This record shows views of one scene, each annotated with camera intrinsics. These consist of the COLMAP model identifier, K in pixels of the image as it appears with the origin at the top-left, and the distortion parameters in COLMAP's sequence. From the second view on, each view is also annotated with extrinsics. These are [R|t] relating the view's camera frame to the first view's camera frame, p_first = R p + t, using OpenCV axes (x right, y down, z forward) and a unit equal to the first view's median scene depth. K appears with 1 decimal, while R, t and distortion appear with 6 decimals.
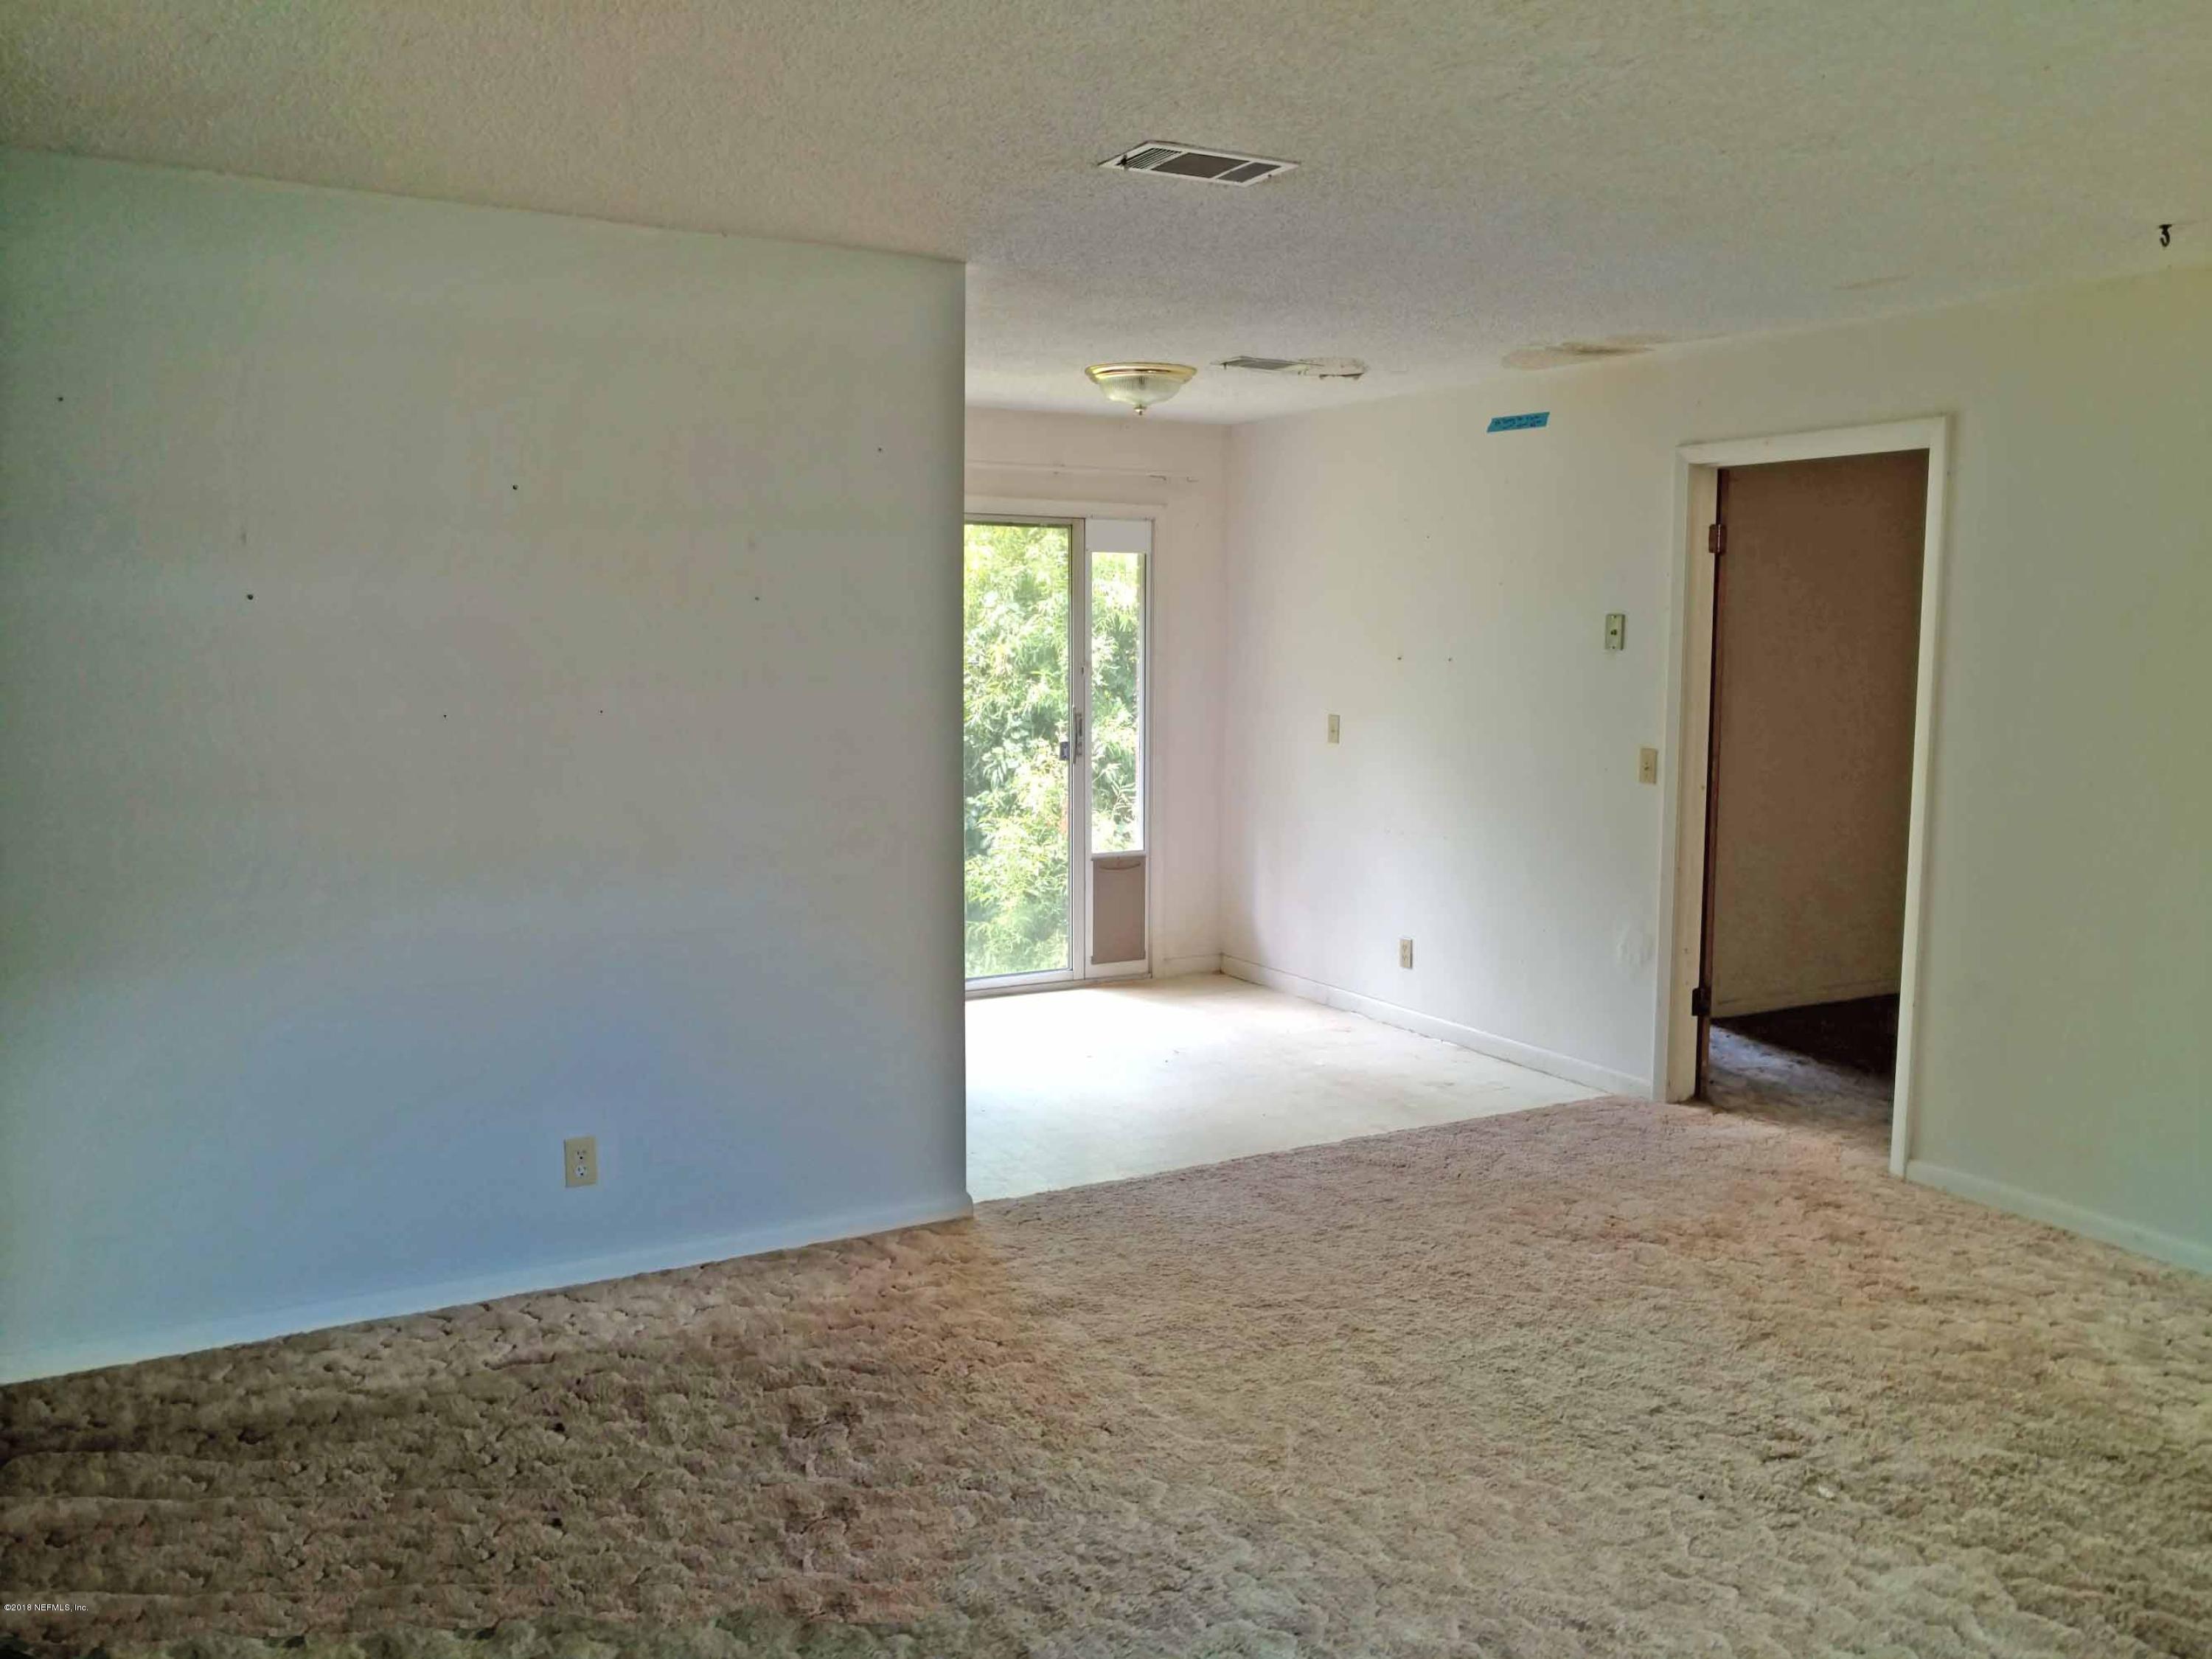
lens RADIAL K [[1829.2, 0, 1118.0], [0, 1829.2, 835.4], [0, 0, 1]] dist [-0.004405, 0.012758]
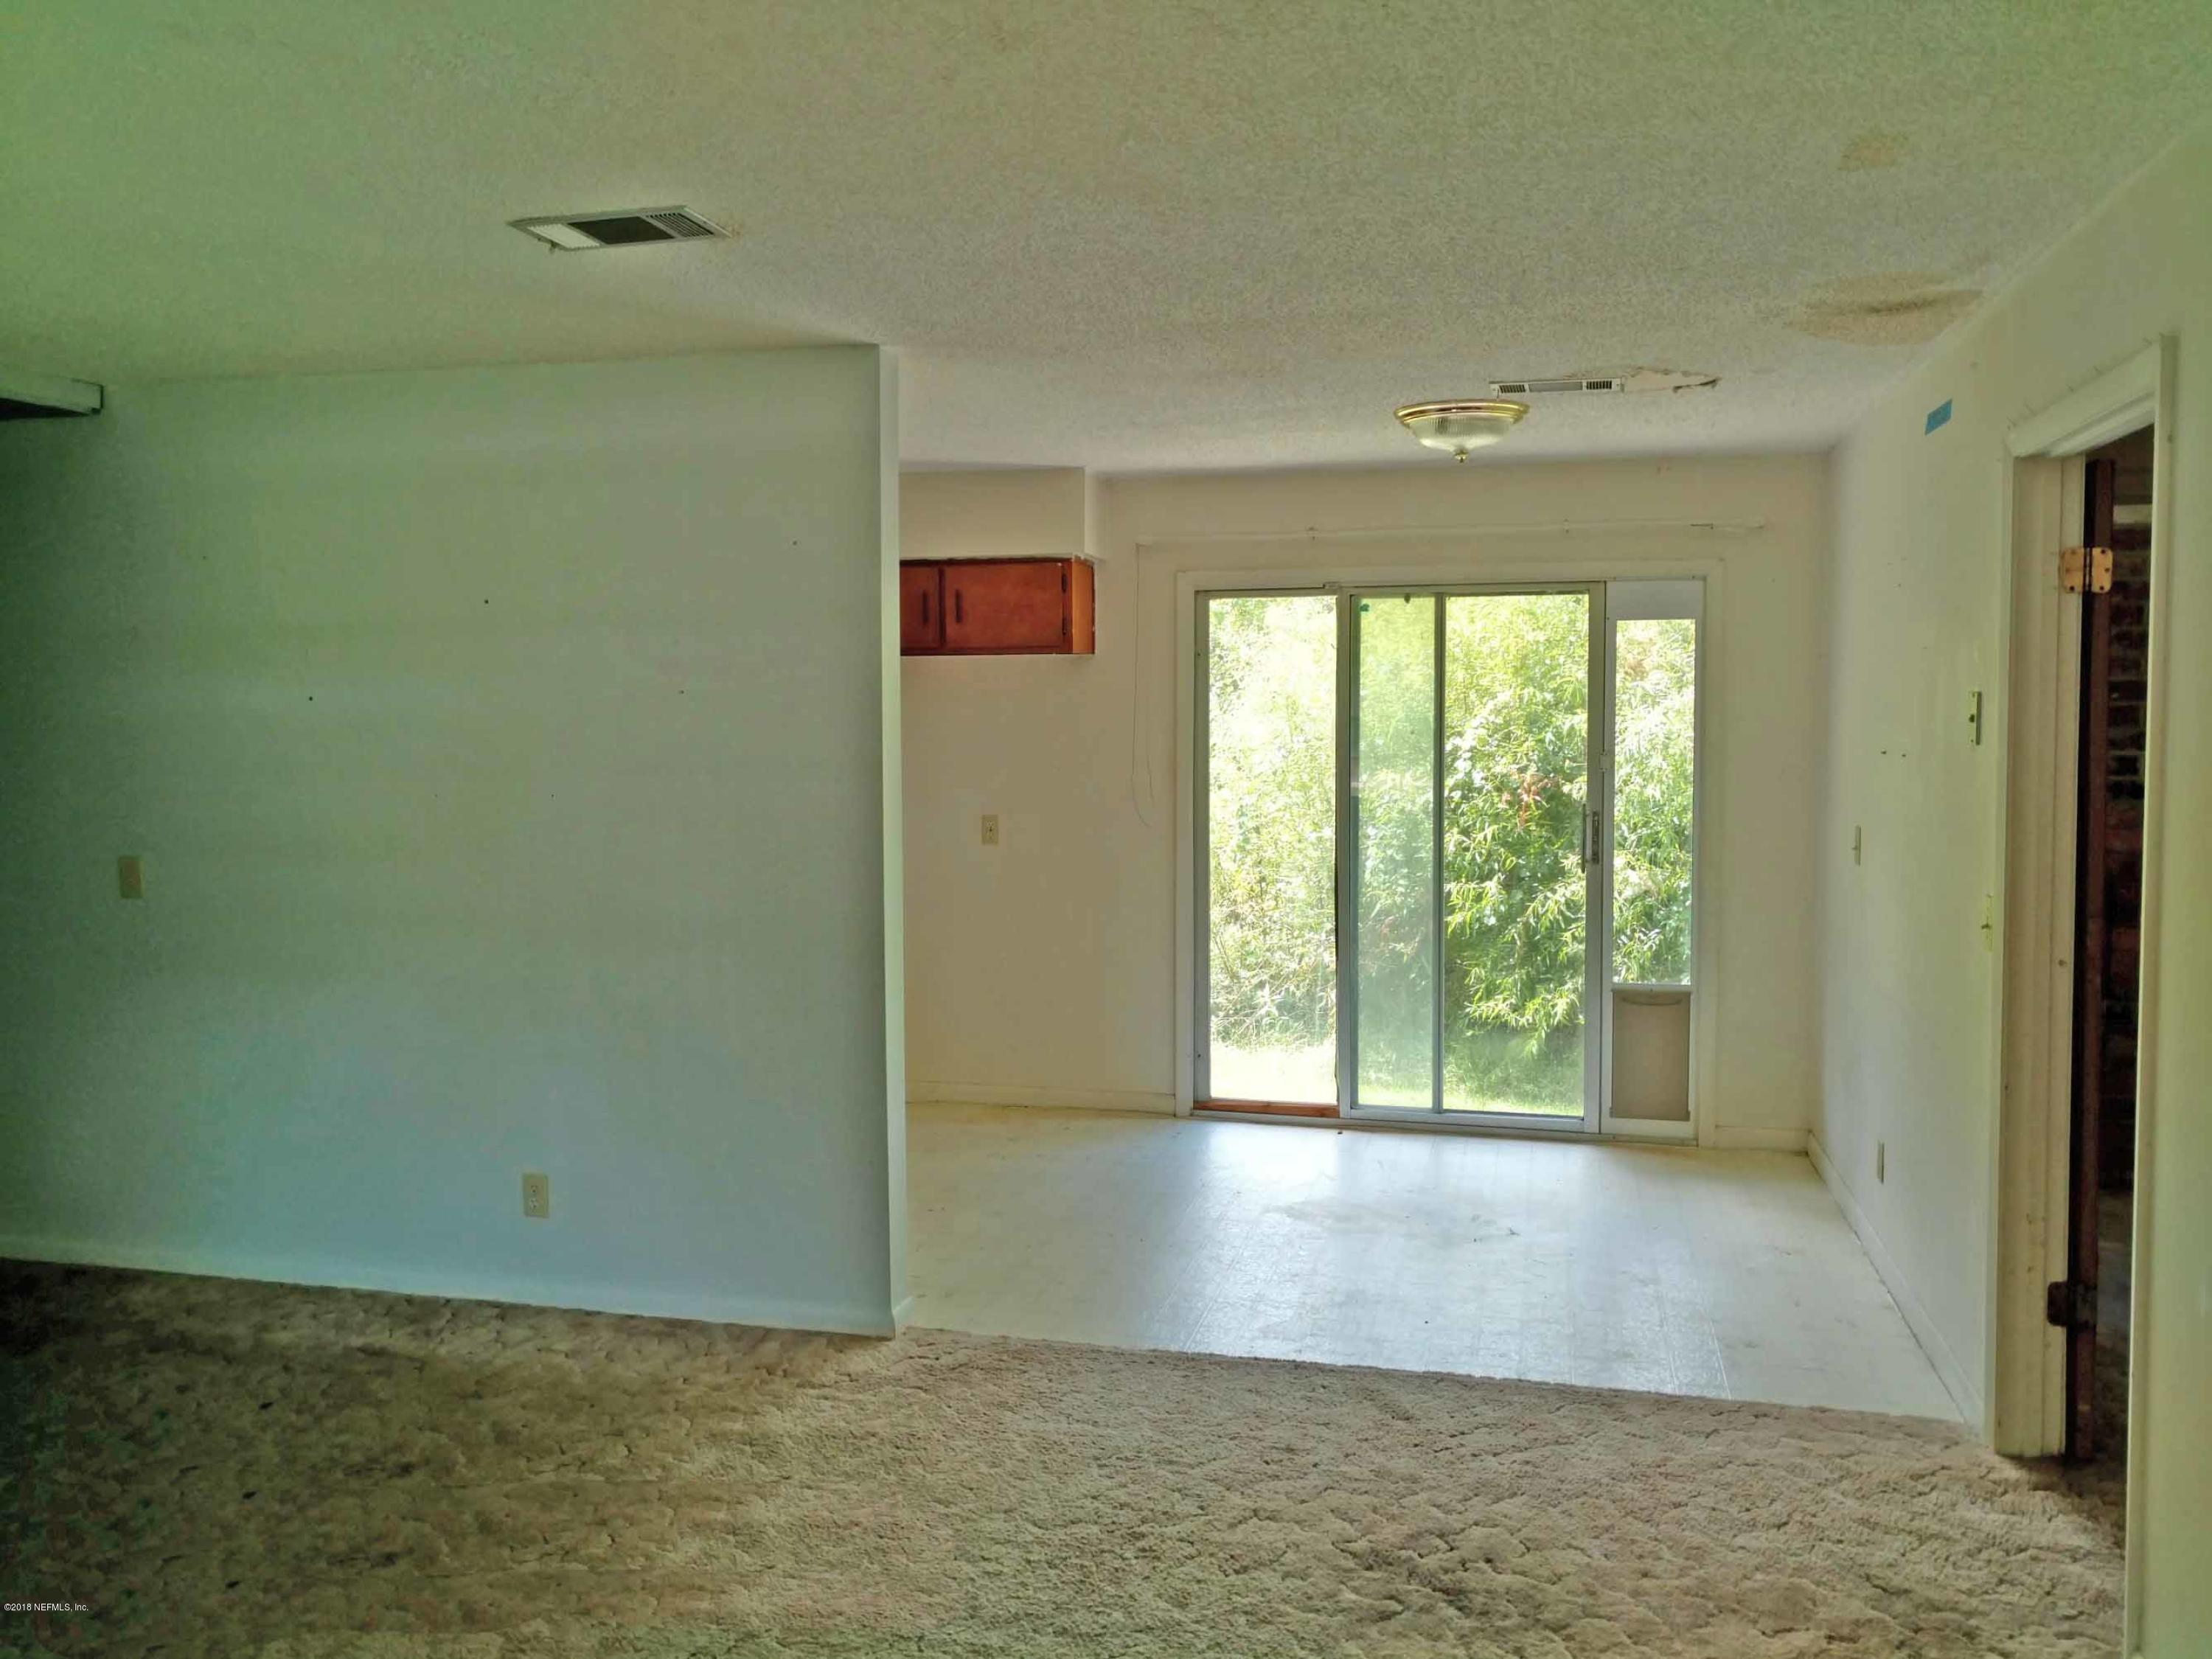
lens RADIAL K [[1829.2, 0, 1109.5], [0, 1829.2, 827.1], [0, 0, 1]] dist [-0.004405, 0.012758]
pose [[0.710541, 0.041242, -0.702446, 0.683596], [-0.076156, 0.996924, -0.018502, -0.047702], [0.699522, 0.066642, 0.711497, 0.410647]]
